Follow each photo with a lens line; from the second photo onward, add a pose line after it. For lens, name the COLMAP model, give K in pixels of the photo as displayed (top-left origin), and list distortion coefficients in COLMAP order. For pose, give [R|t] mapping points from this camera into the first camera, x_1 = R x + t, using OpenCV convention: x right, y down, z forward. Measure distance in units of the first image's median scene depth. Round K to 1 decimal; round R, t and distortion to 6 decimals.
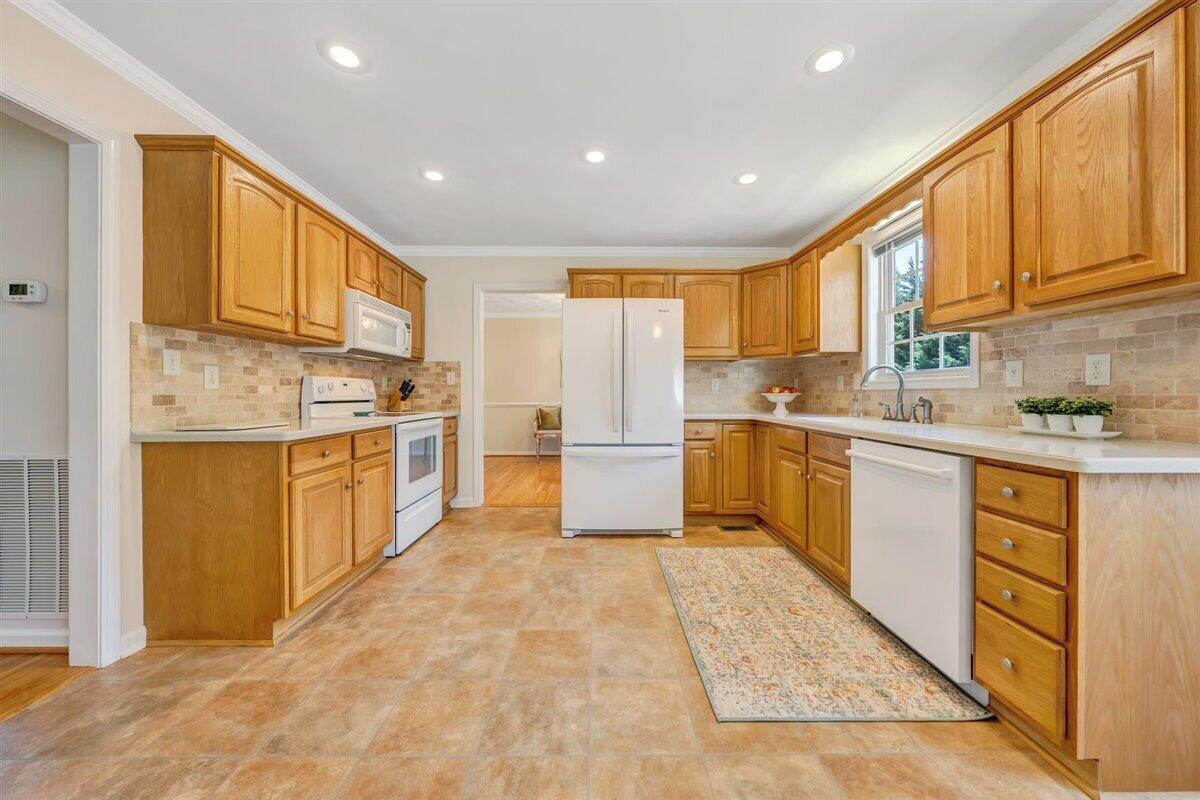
lens RADIAL K [[412.8, 0, 600.2], [0, 412.8, 393.7], [0, 0, 1]] dist [-0.004126, -0.000111]
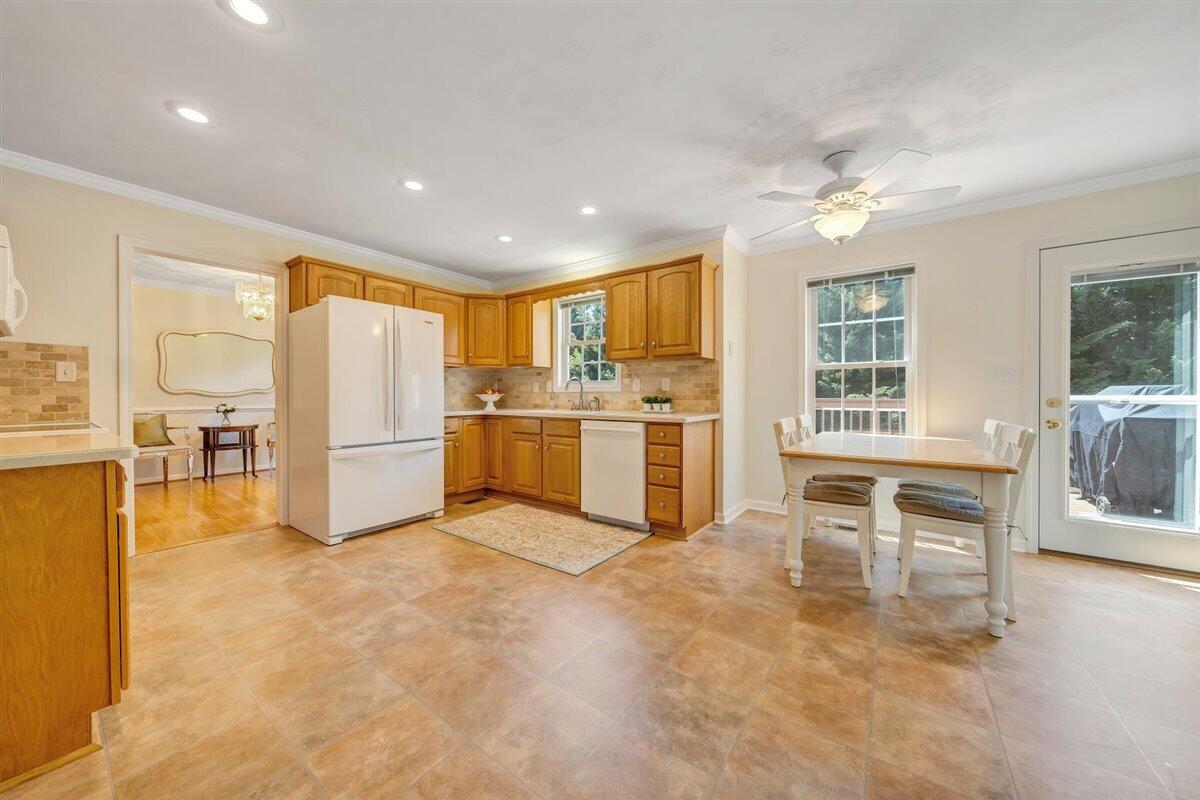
lens RADIAL K [[413.9, 0, 602.5], [0, 413.9, 395.3], [0, 0, 1]] dist [-0.002390, -0.000094]
pose [[0.594243, -0.002658, 0.804281, -0.571920], [0.001296, 0.999996, 0.002348, -0.000503], [-0.804285, -0.000353, 0.594244, -0.087020]]
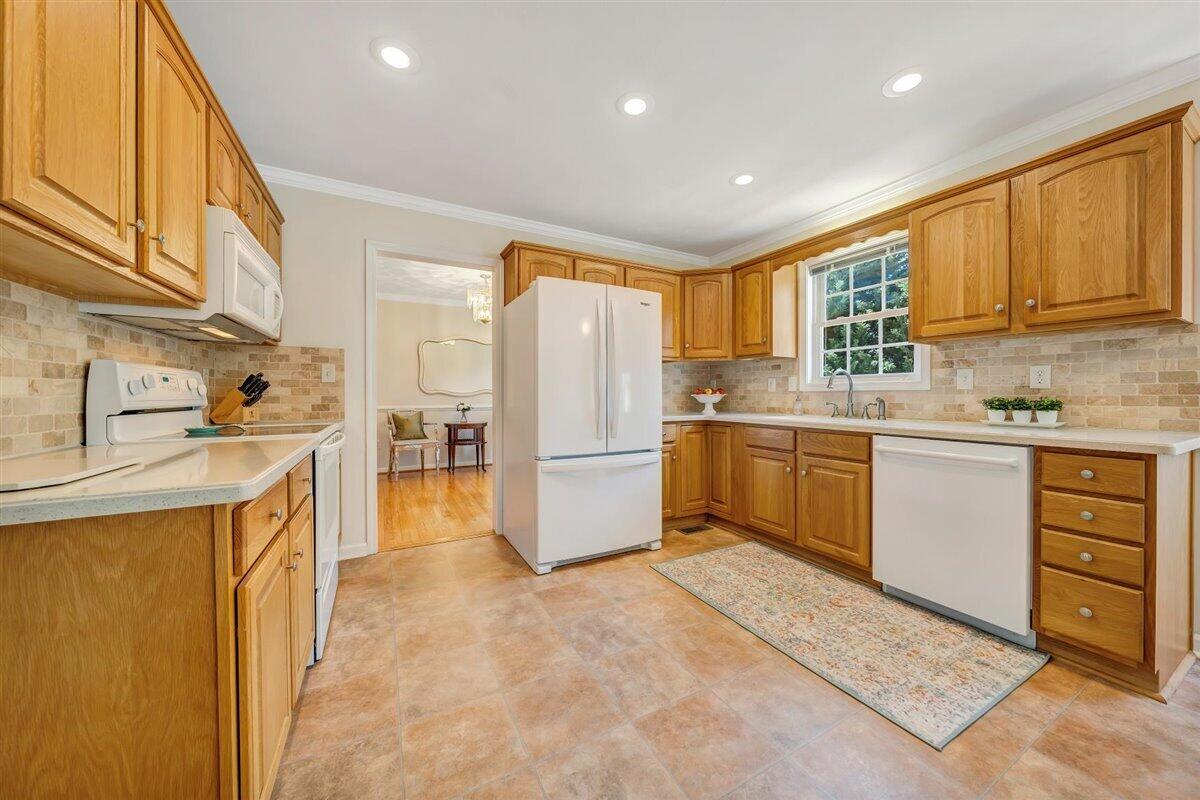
lens RADIAL K [[413.9, 0, 602.5], [0, 413.9, 395.3], [0, 0, 1]] dist [-0.002390, -0.000094]
pose [[0.884213, -0.001667, 0.467081, -0.419907], [0.001025, 0.999998, 0.001628, -0.000849], [-0.467083, -0.000961, 0.884213, 0.276393]]
